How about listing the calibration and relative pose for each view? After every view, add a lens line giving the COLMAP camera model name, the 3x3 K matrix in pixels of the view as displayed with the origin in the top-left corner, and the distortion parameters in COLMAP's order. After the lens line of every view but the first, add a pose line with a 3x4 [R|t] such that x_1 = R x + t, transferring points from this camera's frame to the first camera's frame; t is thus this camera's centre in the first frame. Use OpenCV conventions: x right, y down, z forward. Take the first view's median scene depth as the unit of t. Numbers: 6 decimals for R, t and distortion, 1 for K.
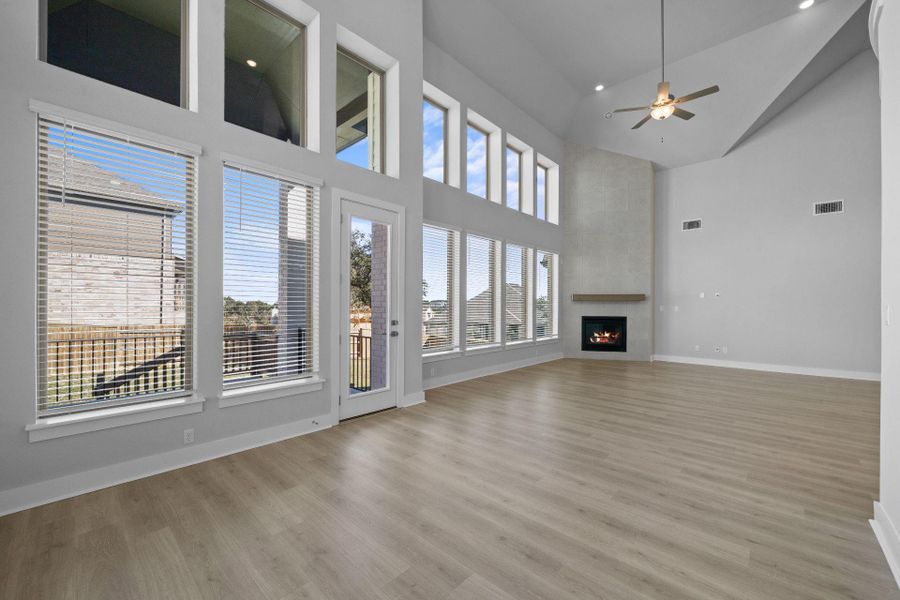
lens RADIAL K [[356.4, 0, 446.2], [0, 356.4, 302.1], [0, 0, 1]] dist [0.021375, -0.000020]
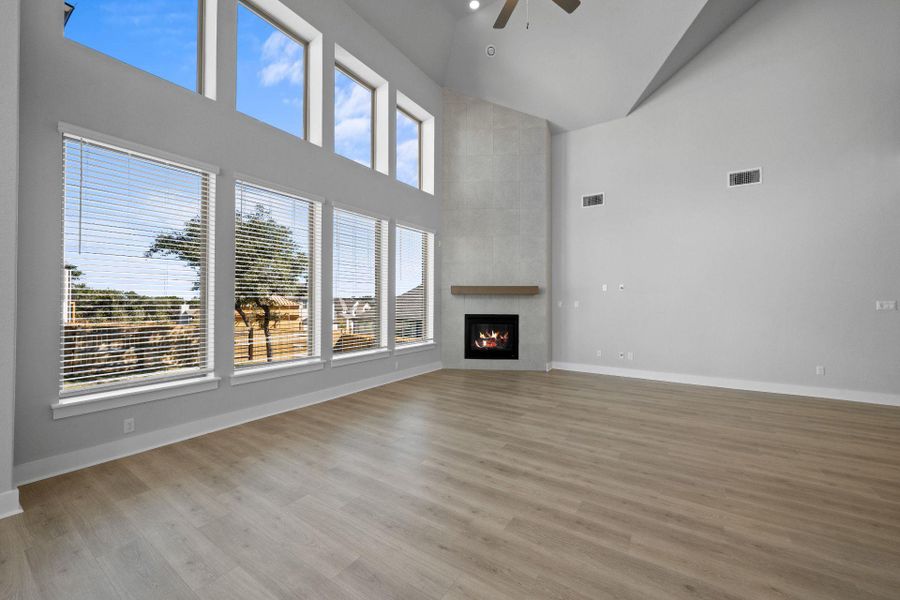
lens RADIAL K [[353.7, 0, 452.5], [0, 353.7, 301.5], [0, 0, 1]] dist [-0.004029, -0.000156]
pose [[0.986679, -0.001530, 0.162672, 0.223963], [-0.000046, 0.999953, 0.009685, 0.003797], [-0.162679, -0.009564, 0.986633, 0.238371]]
